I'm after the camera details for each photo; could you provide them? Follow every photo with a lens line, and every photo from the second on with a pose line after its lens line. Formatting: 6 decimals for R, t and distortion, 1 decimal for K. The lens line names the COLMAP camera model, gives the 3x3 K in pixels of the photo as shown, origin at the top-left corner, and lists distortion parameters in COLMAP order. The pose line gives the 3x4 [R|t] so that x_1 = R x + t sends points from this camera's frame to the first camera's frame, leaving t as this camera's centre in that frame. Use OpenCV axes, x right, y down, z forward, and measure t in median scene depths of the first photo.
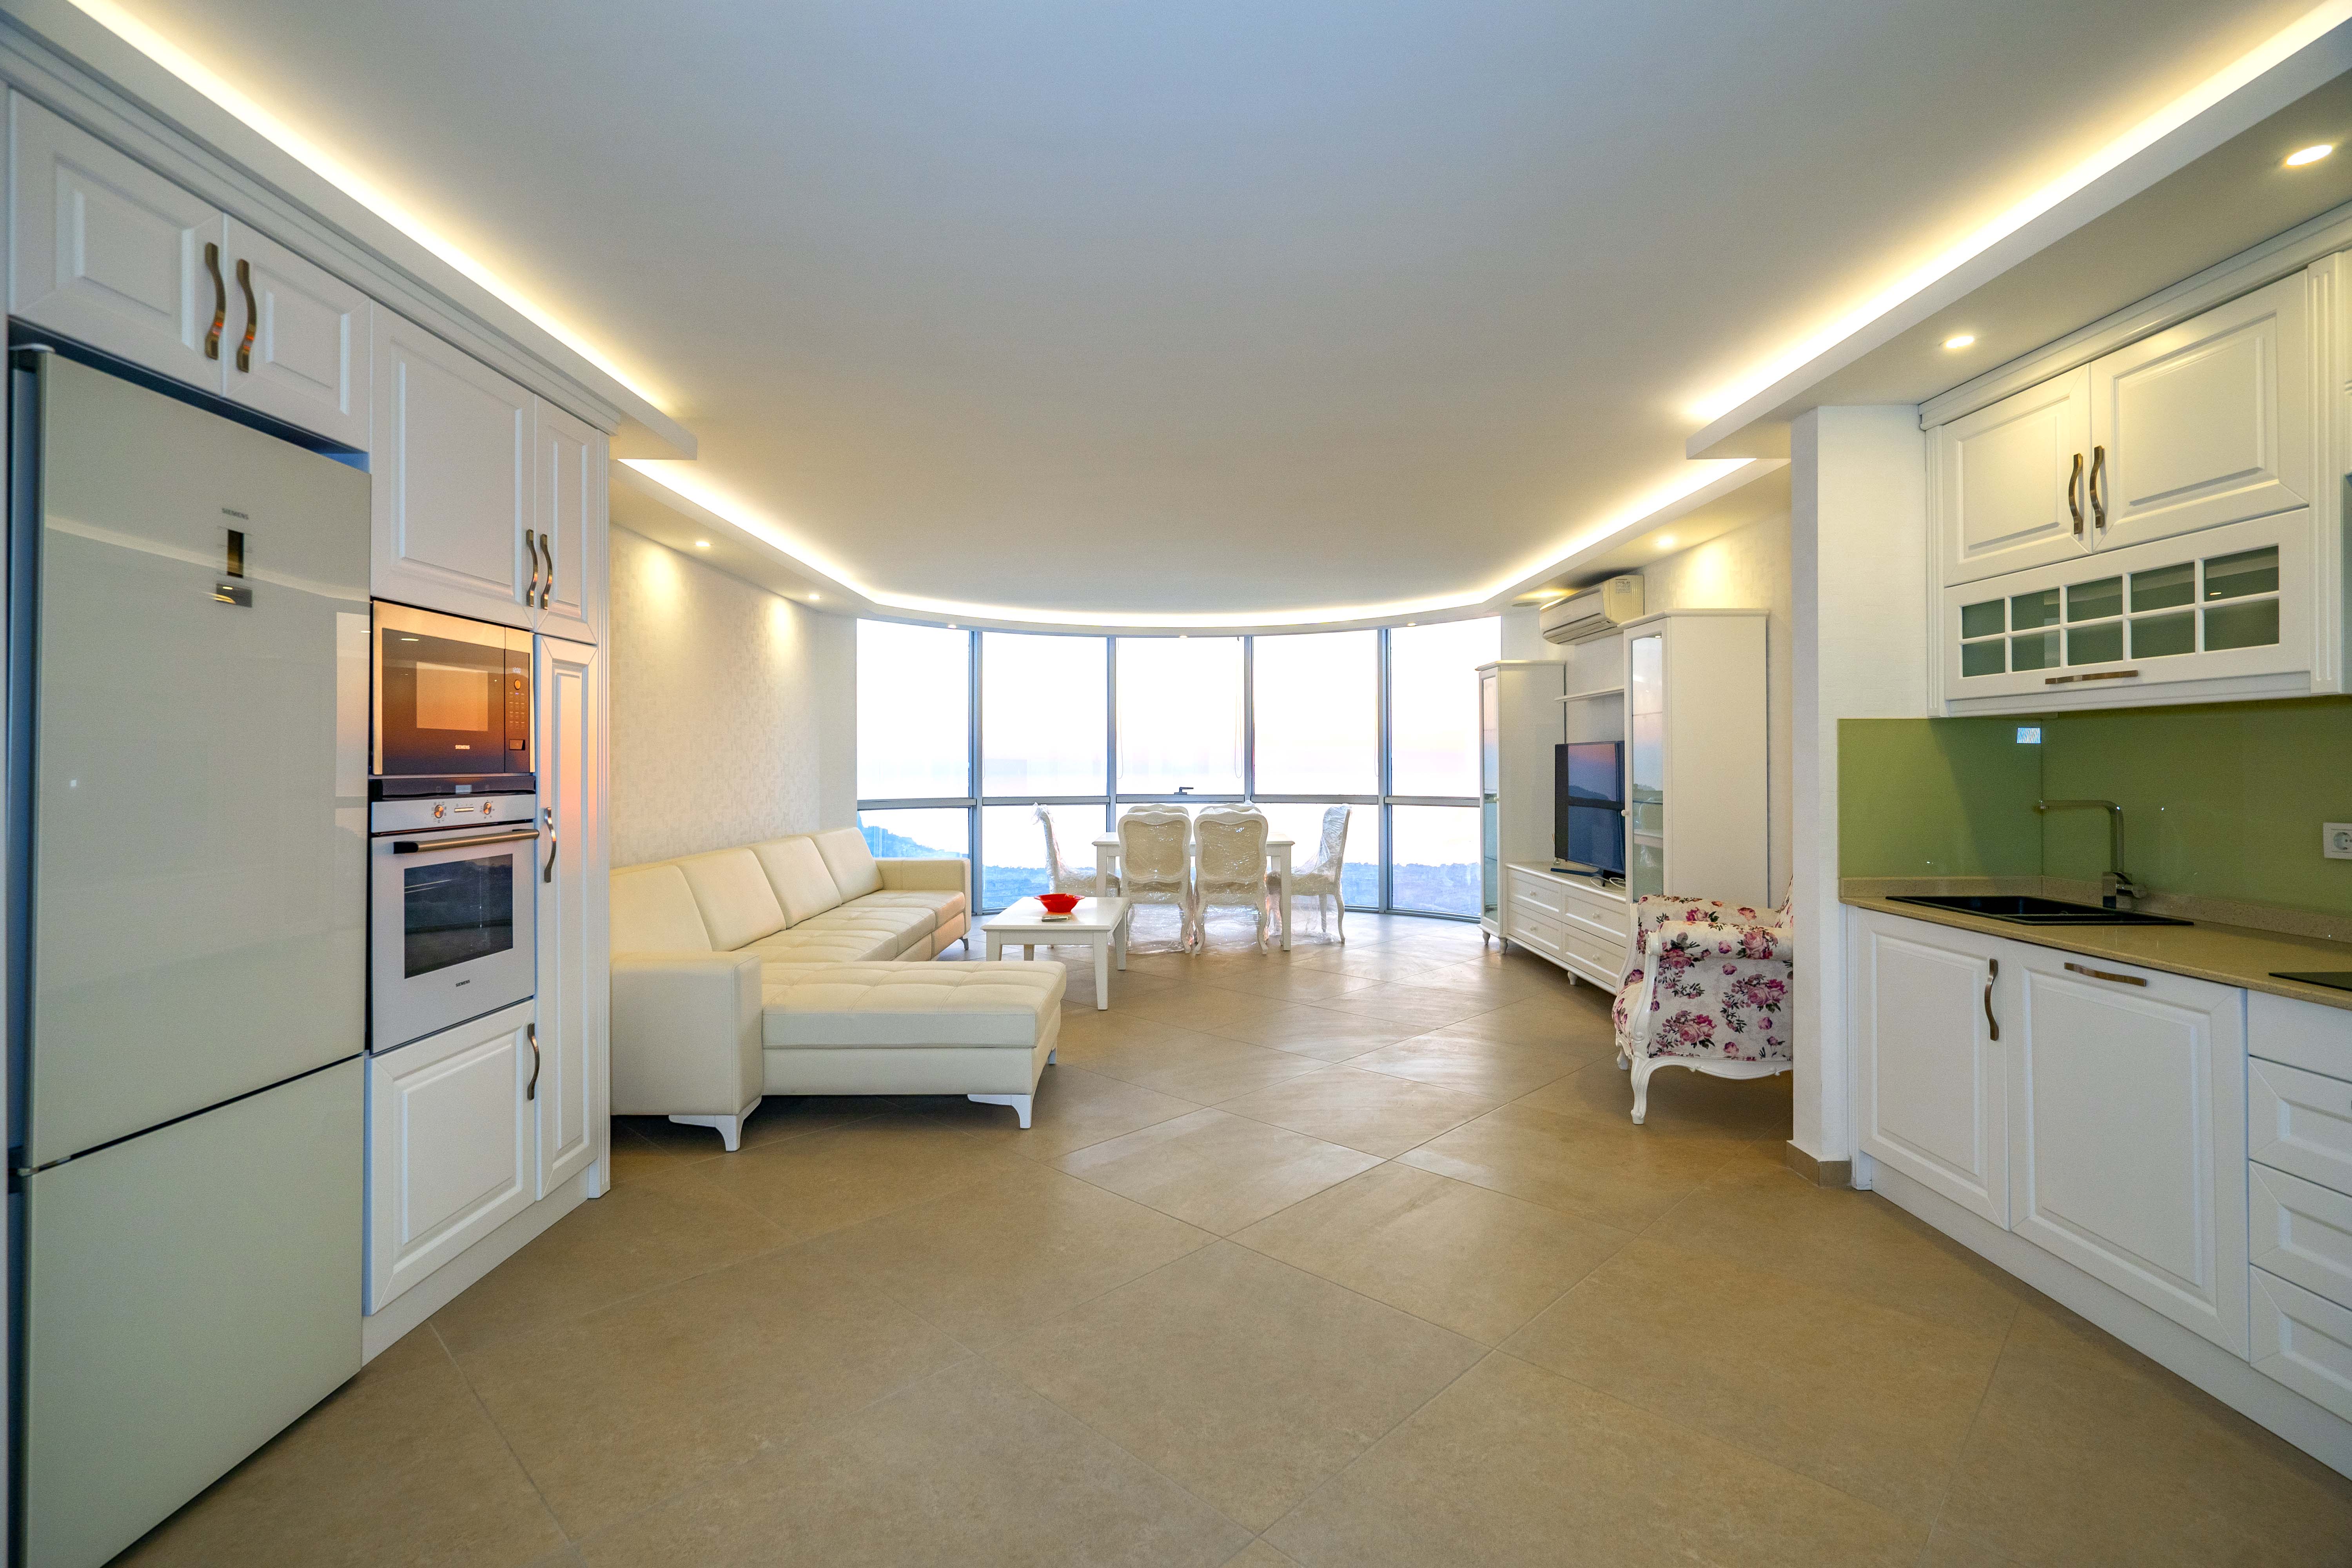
lens RADIAL K [[1093.3, 0, 1173.3], [0, 1093.3, 764.1], [0, 0, 1]] dist [-0.004412, -0.000299]
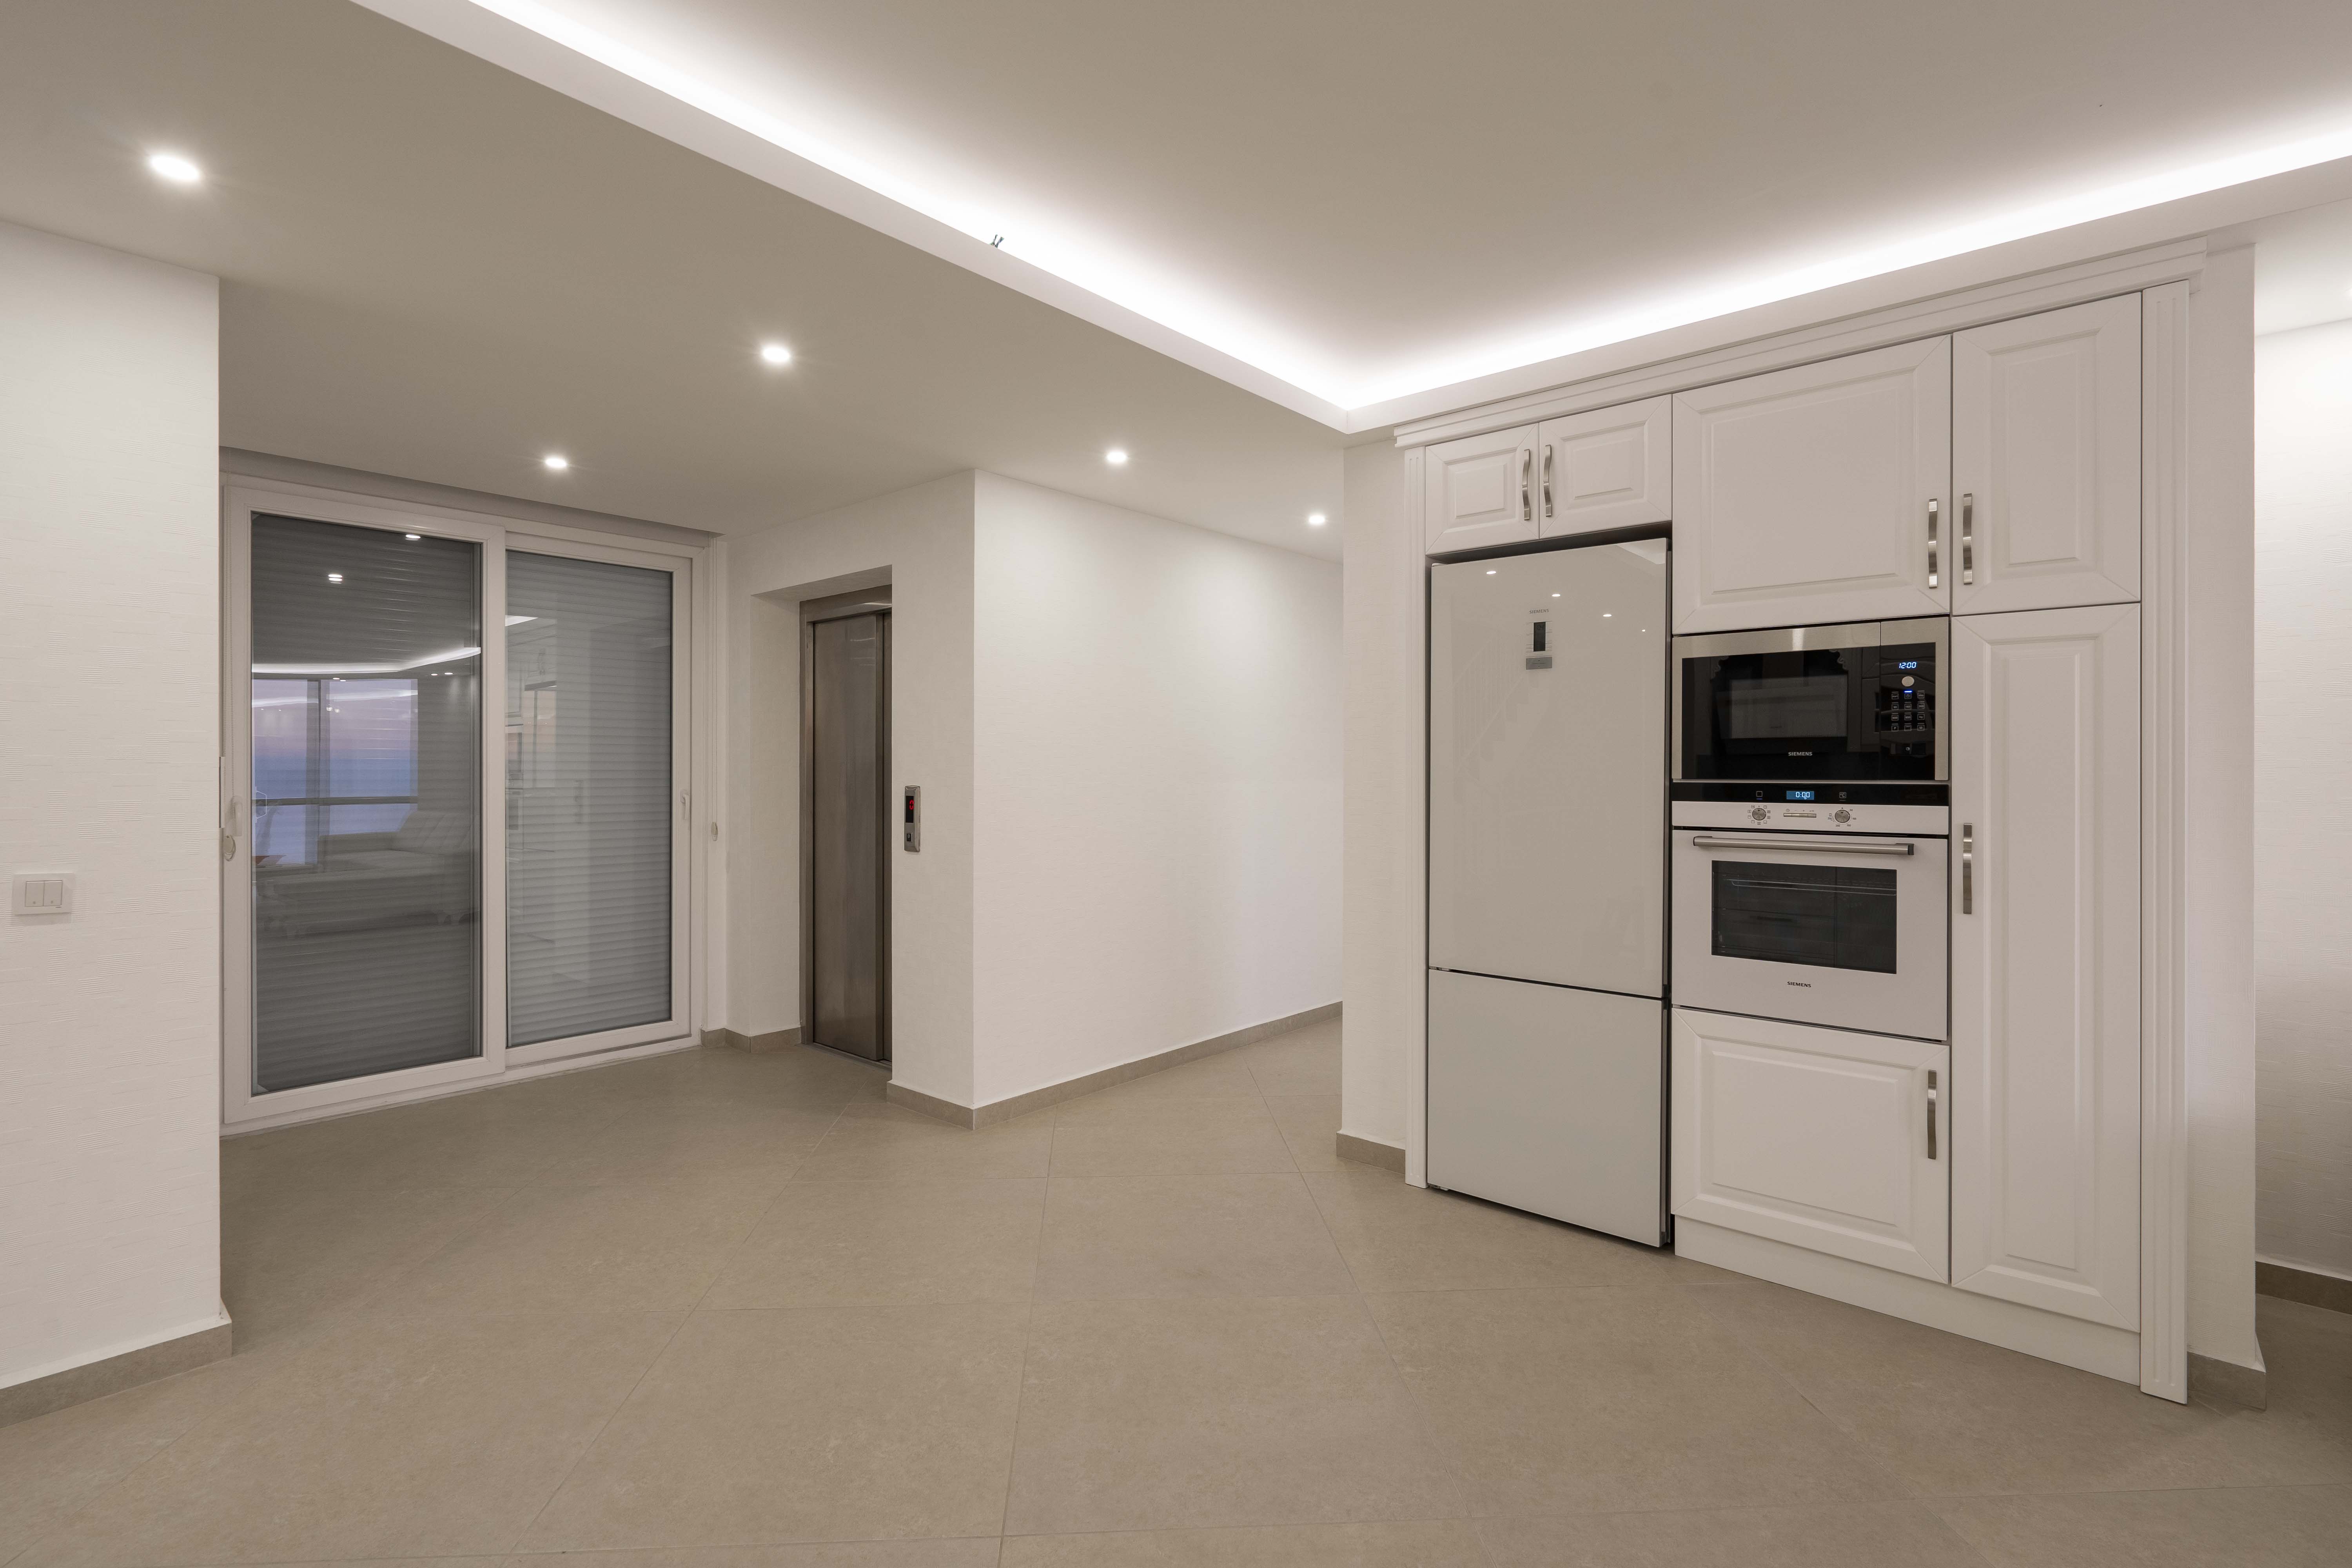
lens RADIAL K [[1093.3, 0, 1175.9], [0, 1093.3, 779.2], [0, 0, 1]] dist [-0.004412, -0.000299]
pose [[-0.673040, 0.004034, -0.739595, 0.515842], [-0.000398, 0.999983, 0.005817, 0.002681], [0.739606, 0.004209, -0.673027, 1.299912]]
